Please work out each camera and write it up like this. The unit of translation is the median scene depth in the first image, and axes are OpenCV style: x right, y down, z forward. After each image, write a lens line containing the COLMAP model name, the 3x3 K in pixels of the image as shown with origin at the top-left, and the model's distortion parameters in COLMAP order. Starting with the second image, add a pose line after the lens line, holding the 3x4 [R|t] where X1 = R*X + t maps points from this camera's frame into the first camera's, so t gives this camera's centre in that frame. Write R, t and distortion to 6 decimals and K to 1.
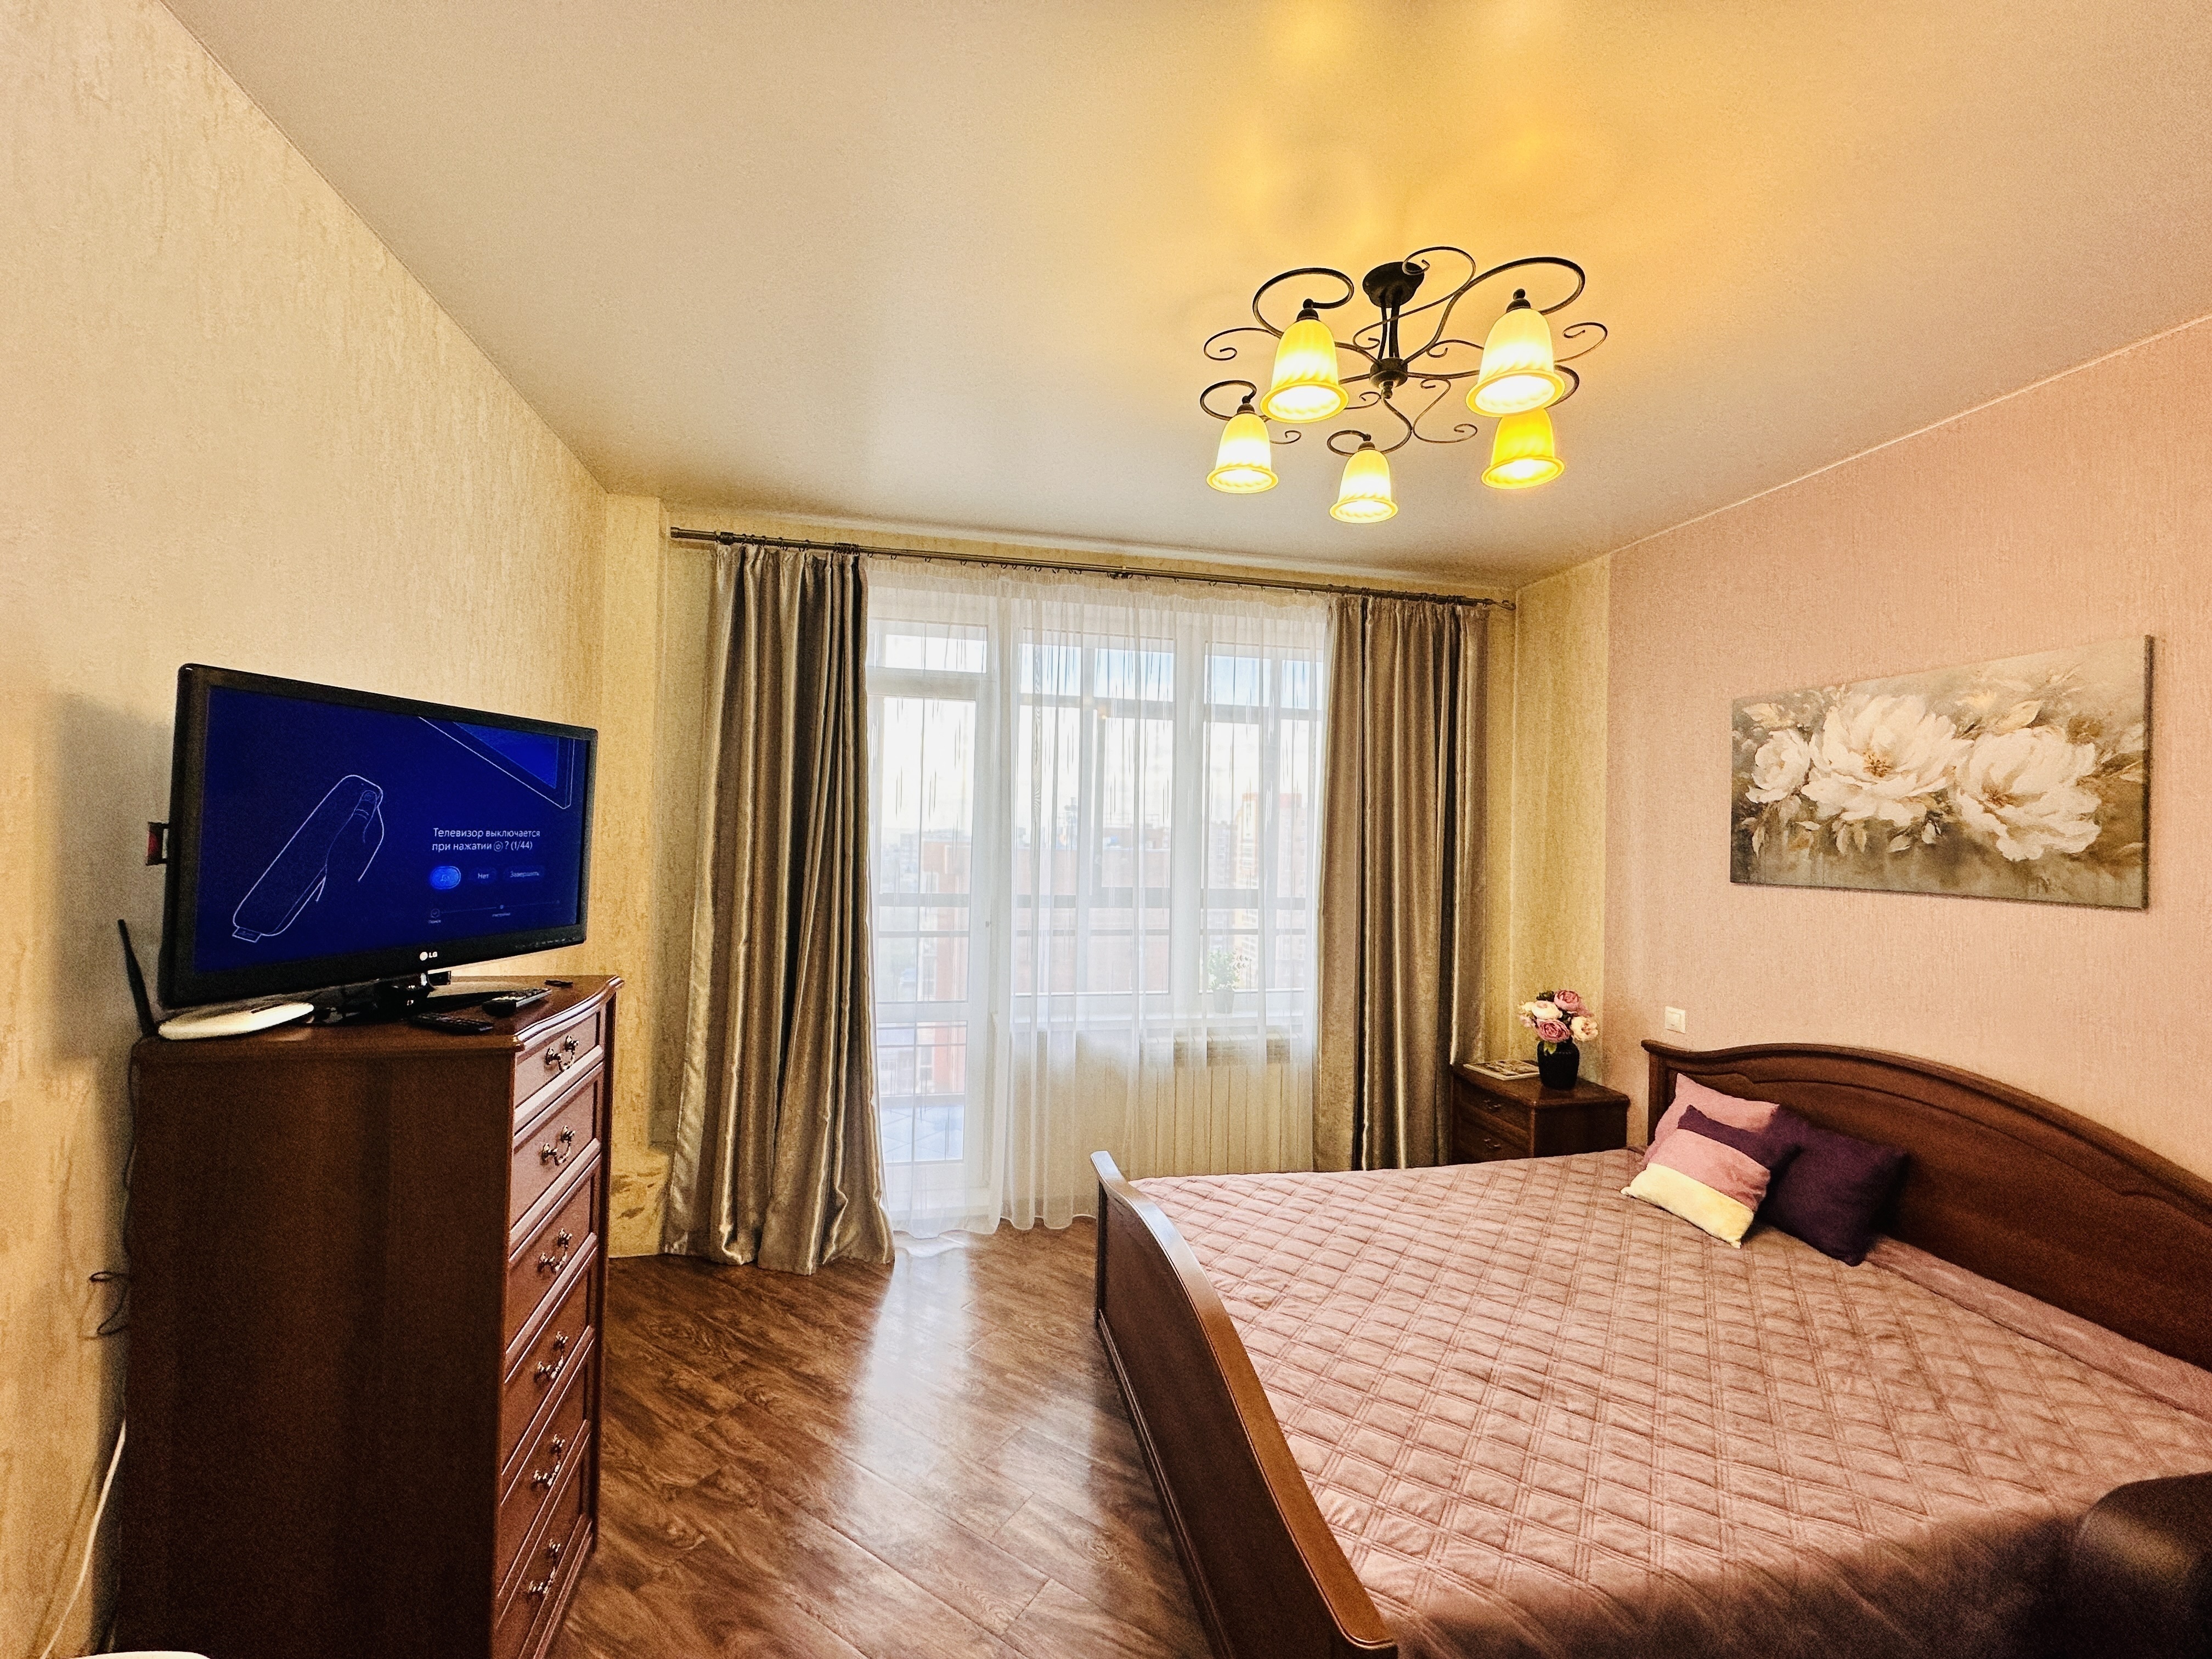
lens RADIAL K [[882.9, 0, 1101.0], [0, 882.9, 825.4], [0, 0, 1]] dist [-0.001790, 0.000351]
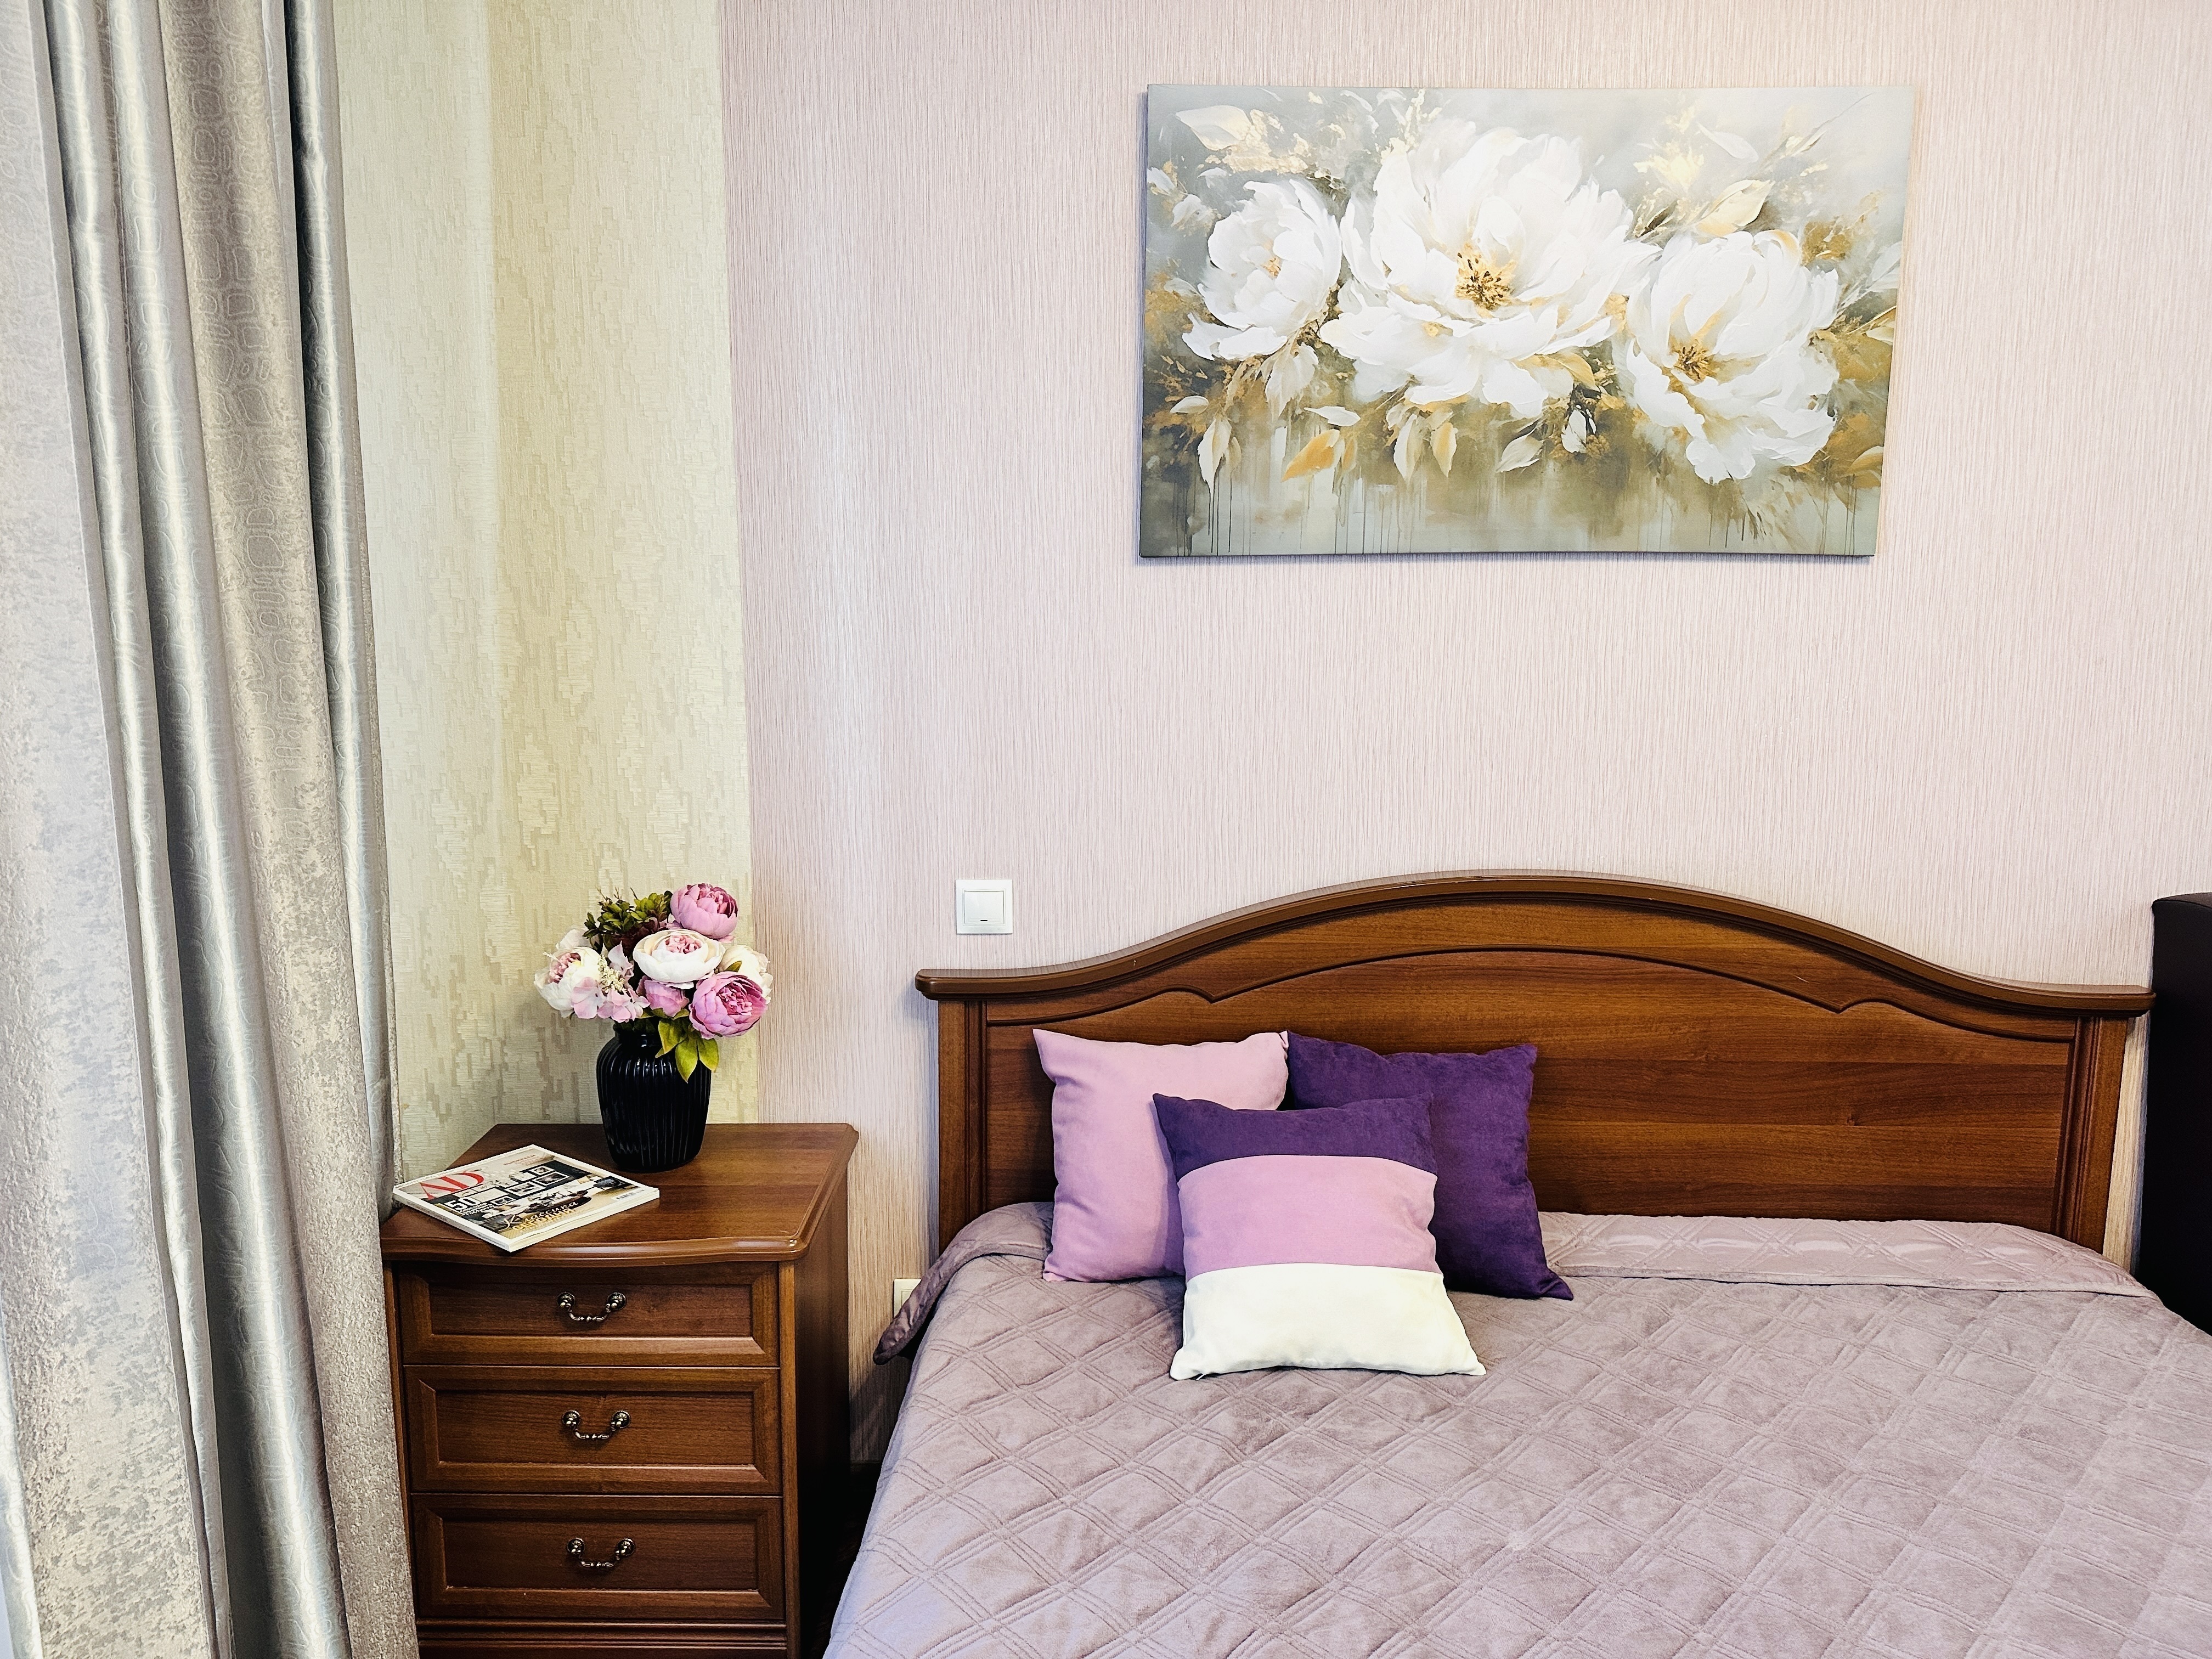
lens RADIAL K [[1551.5, 0, 1111.8], [0, 1551.5, 830.8], [0, 0, 1]] dist [0.047599, -0.062240]
pose [[0.224319, -0.167536, 0.960007, -0.017949], [-0.009206, 0.984703, 0.173997, 0.069468], [-0.974472, -0.047868, 0.219345, 0.900944]]
